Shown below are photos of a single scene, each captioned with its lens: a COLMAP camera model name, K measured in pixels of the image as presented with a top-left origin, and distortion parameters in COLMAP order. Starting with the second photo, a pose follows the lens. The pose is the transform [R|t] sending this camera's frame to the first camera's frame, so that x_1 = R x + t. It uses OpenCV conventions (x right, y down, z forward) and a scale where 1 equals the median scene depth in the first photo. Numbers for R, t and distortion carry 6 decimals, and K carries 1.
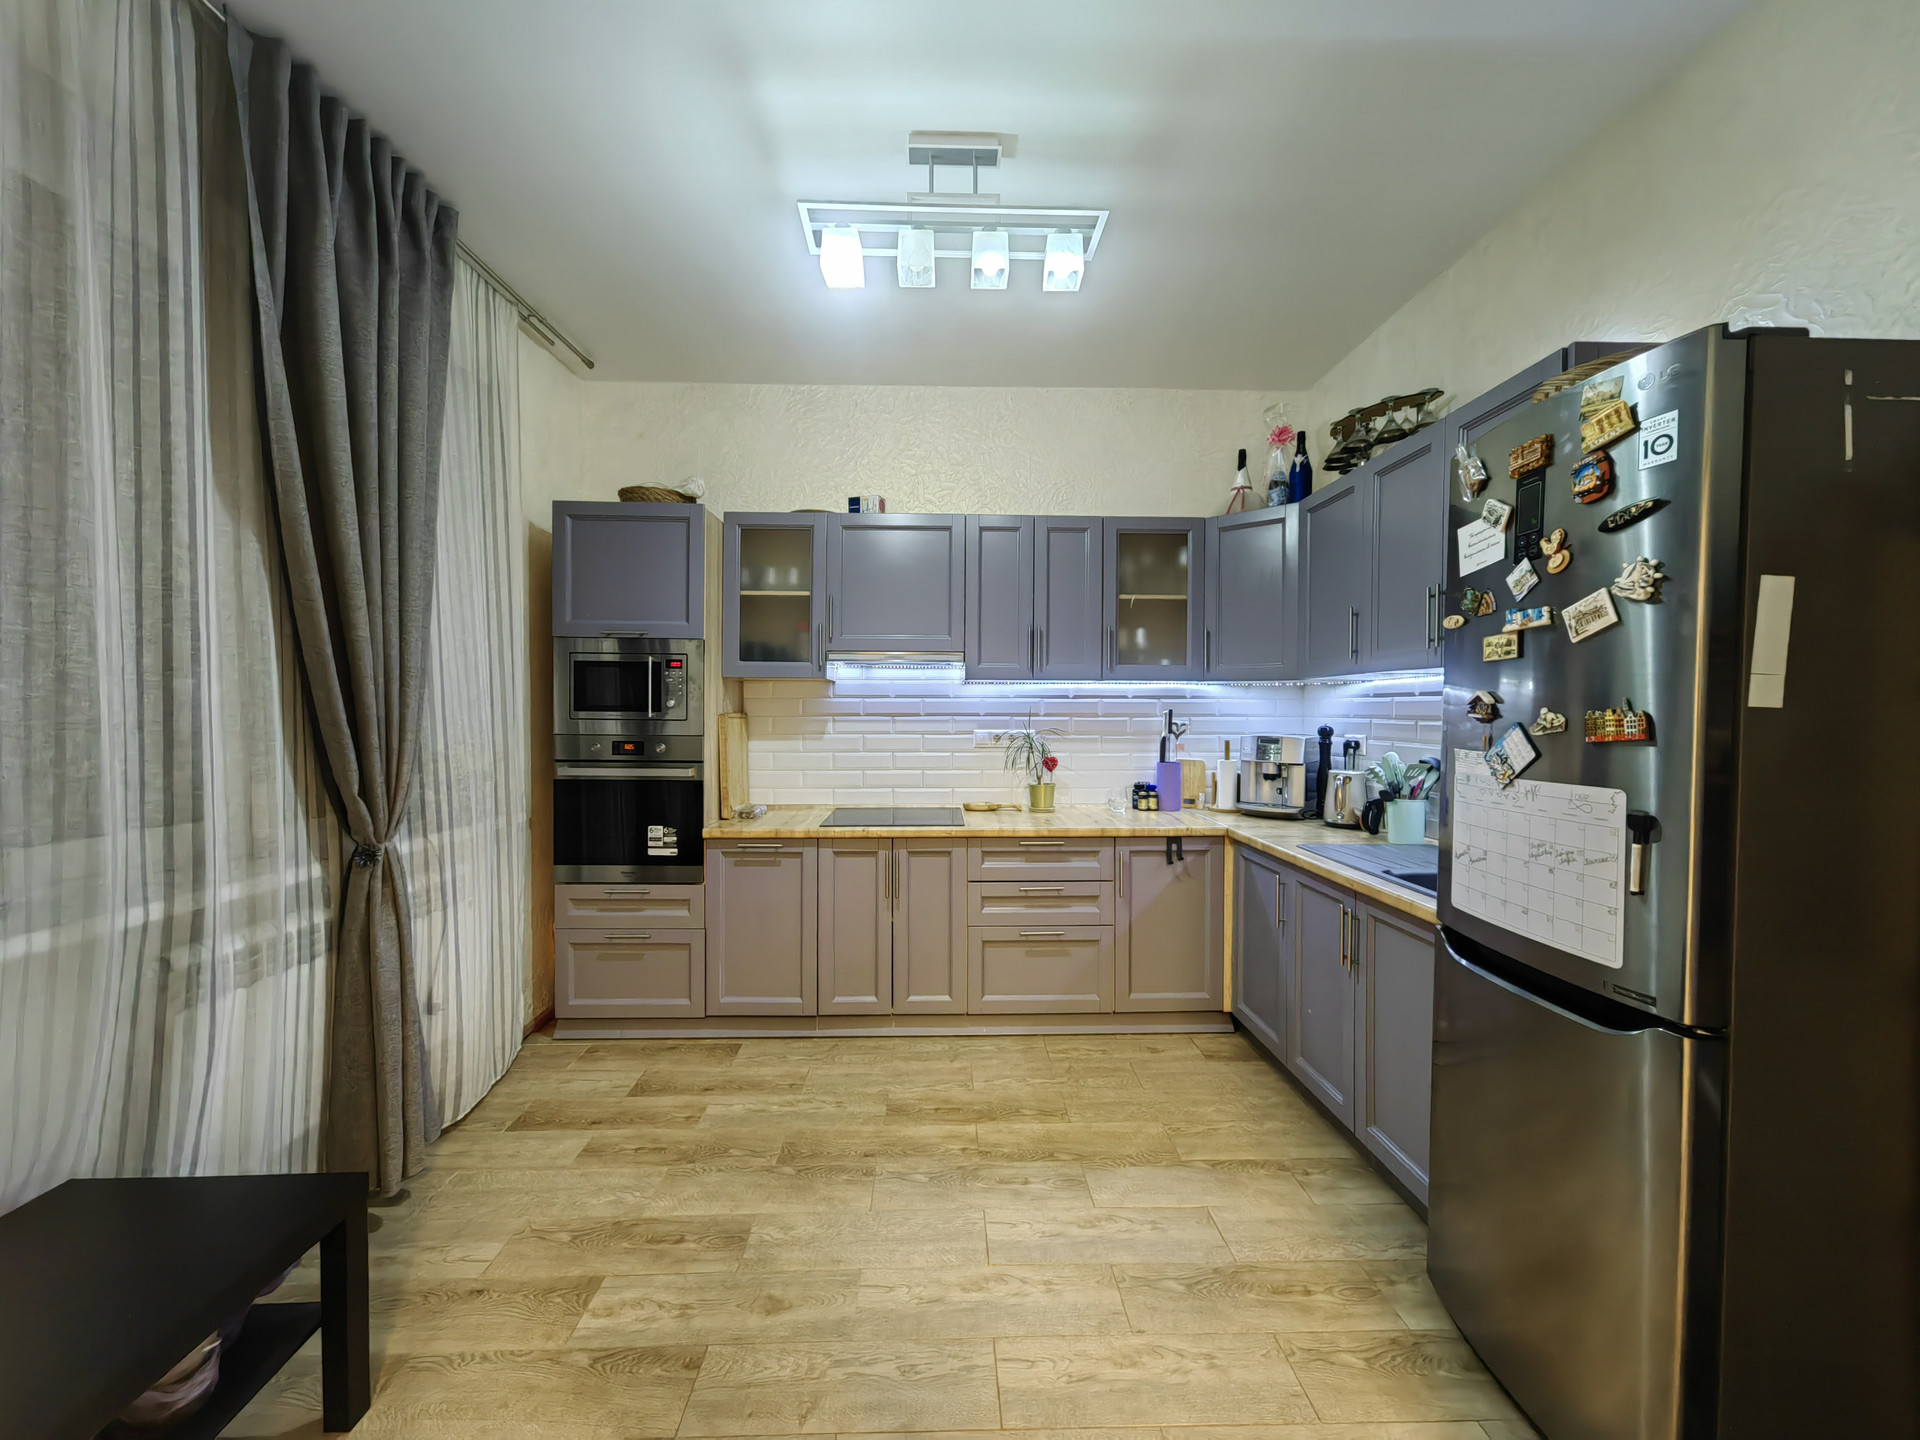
lens RADIAL K [[737.8, 0, 956.2], [0, 737.8, 716.0], [0, 0, 1]] dist [0.000796, 0.001632]
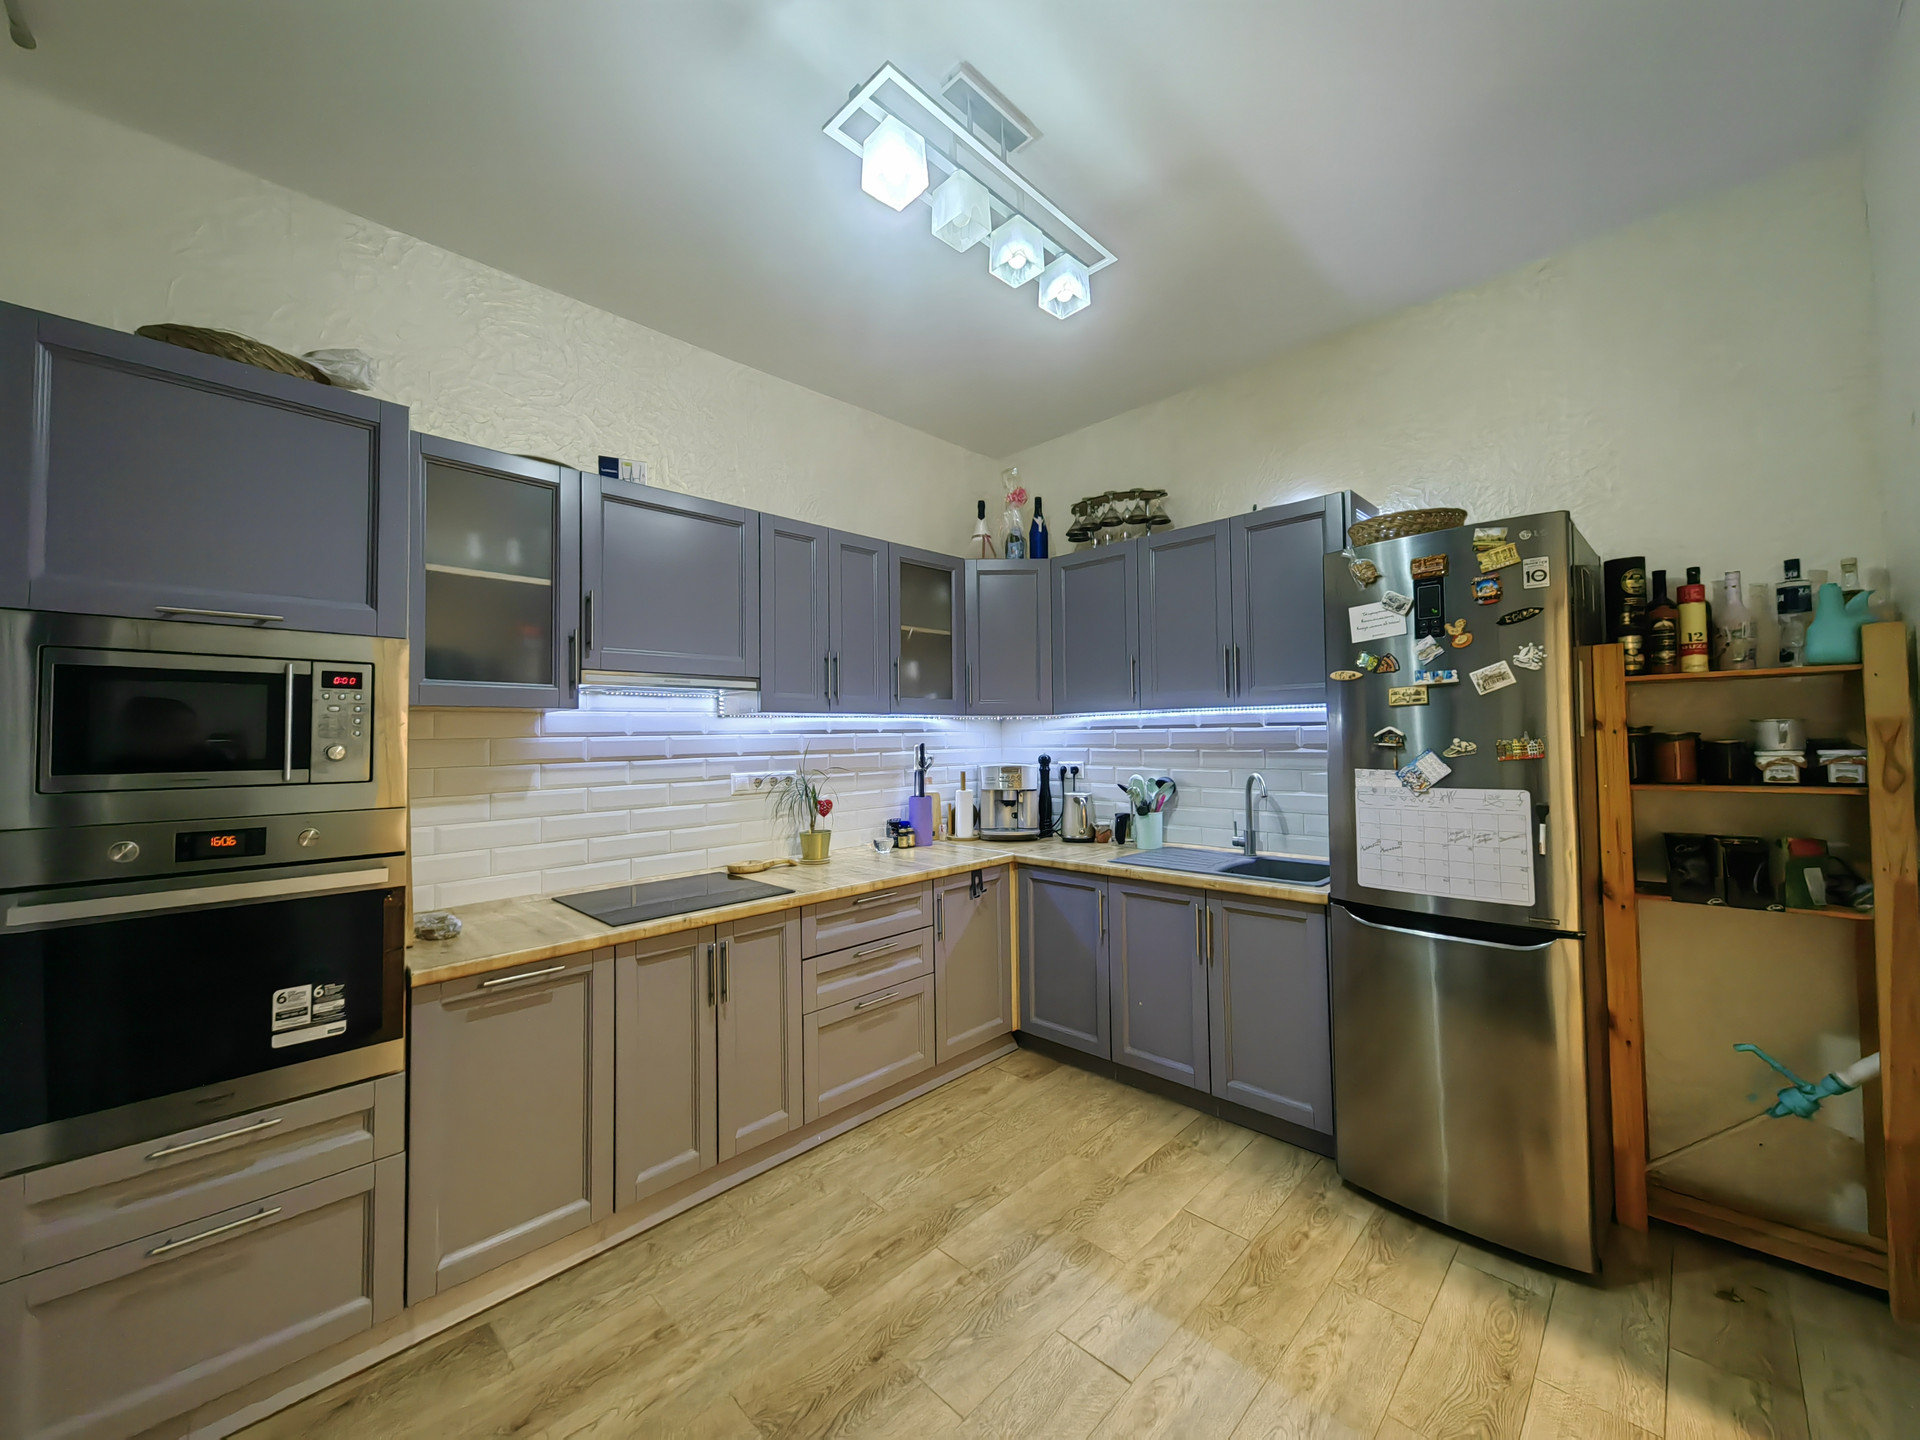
lens RADIAL K [[737.8, 0, 960.1], [0, 737.8, 715.4], [0, 0, 1]] dist [0.000796, 0.001632]
pose [[0.719735, 0.005013, 0.694231, -0.430182], [0.024258, 0.999182, -0.032364, -0.015121], [-0.693825, 0.040134, 0.719024, 0.287748]]
